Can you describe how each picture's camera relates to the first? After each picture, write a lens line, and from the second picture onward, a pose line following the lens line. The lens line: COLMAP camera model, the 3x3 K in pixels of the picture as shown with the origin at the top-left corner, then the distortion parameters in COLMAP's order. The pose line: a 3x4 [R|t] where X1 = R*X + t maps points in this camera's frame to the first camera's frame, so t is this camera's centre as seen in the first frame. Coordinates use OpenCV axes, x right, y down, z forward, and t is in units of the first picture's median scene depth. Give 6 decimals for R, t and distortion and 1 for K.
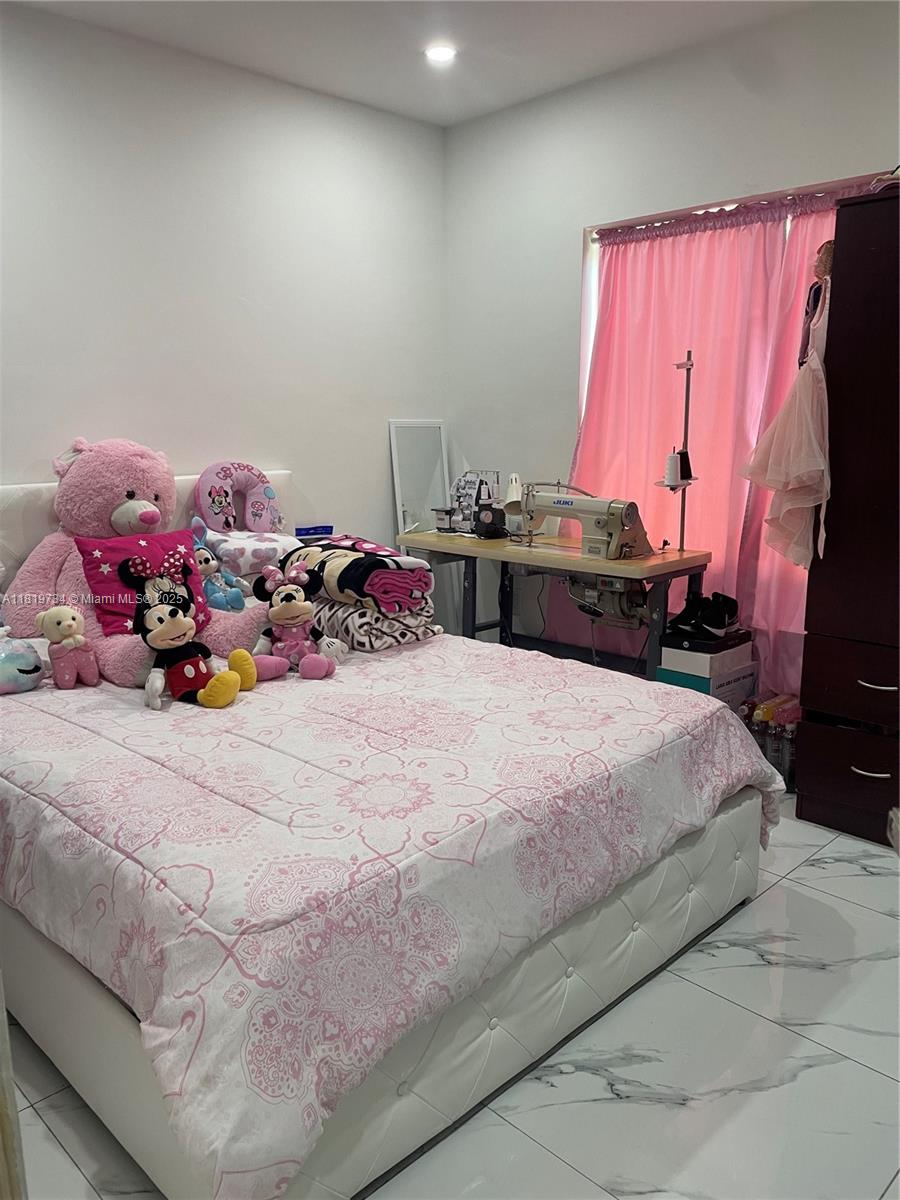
lens RADIAL K [[905.8, 0, 450.7], [0, 905.8, 601.9], [0, 0, 1]] dist [0.069010, -0.055884]
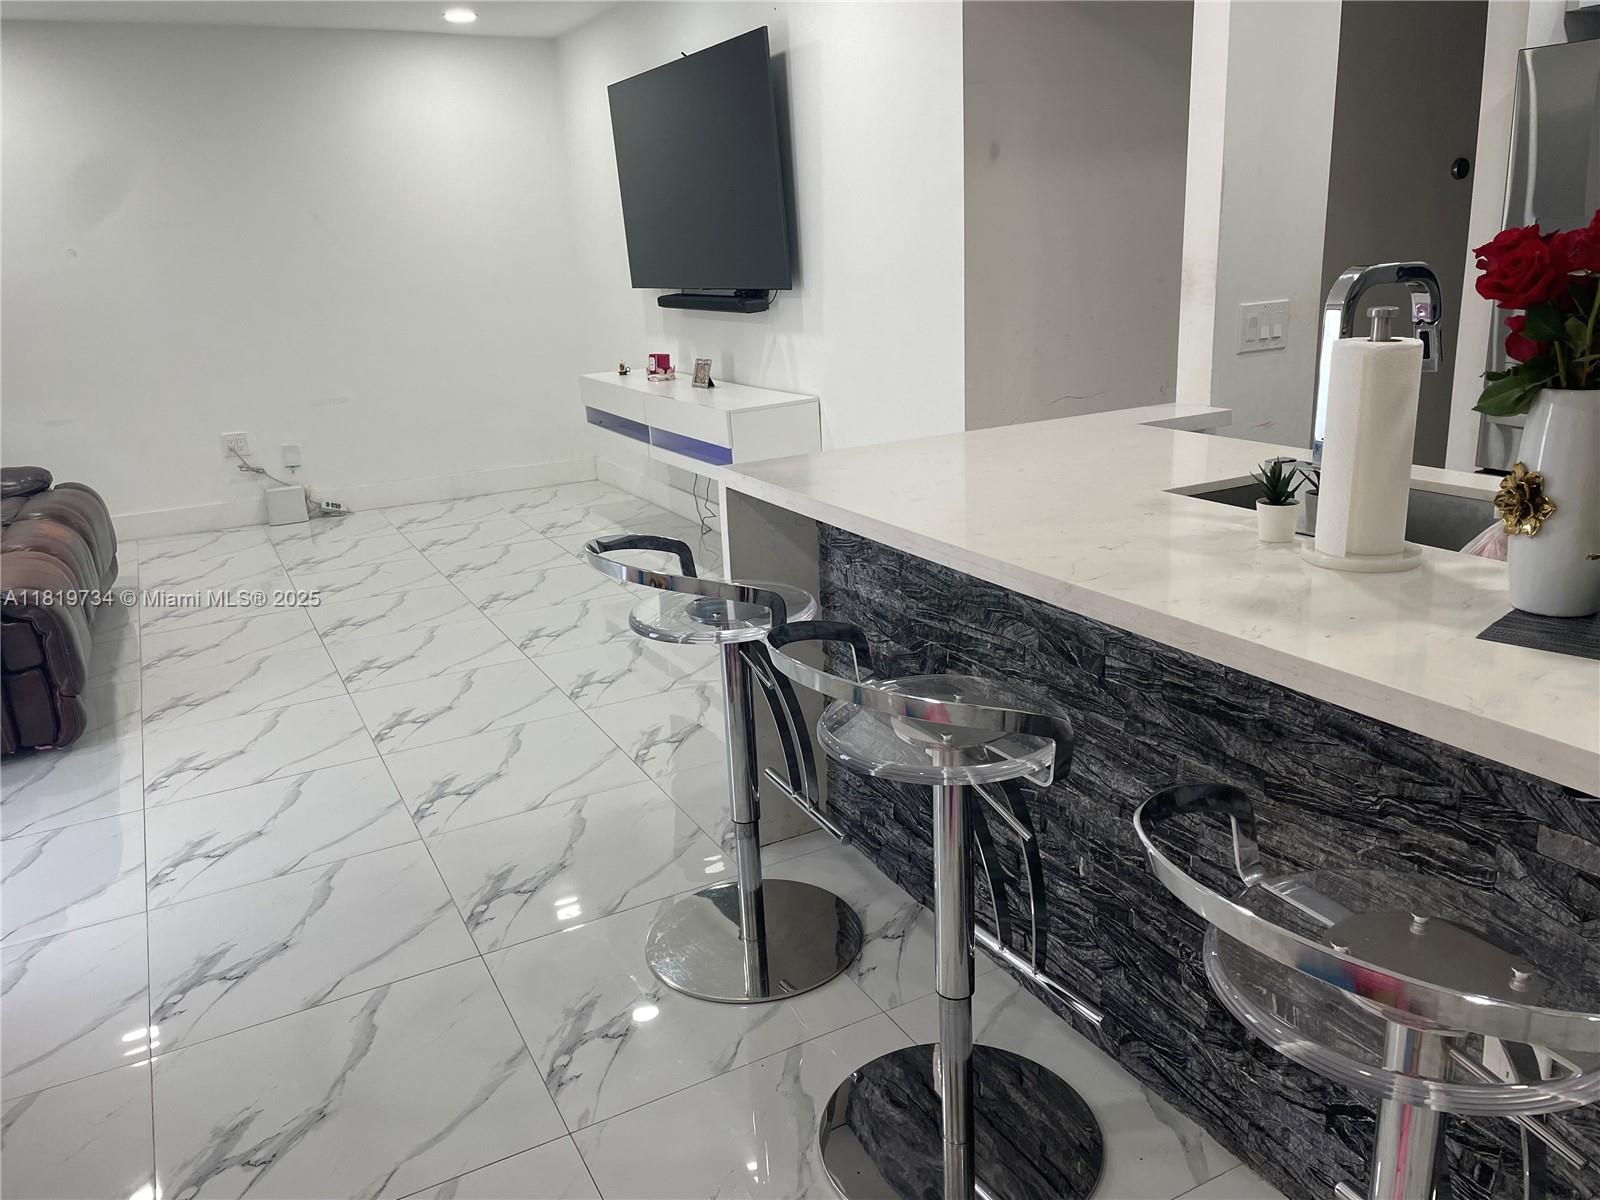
lens RADIAL K [[1207.8, 0, 805.7], [0, 1207.8, 604.7], [0, 0, 1]] dist [0.069010, -0.055884]
pose [[0.301987, -0.283905, 0.910056, -0.535873], [0.232638, 0.947711, 0.218455, -0.082969], [-0.924491, 0.145743, 0.352244, 0.057320]]
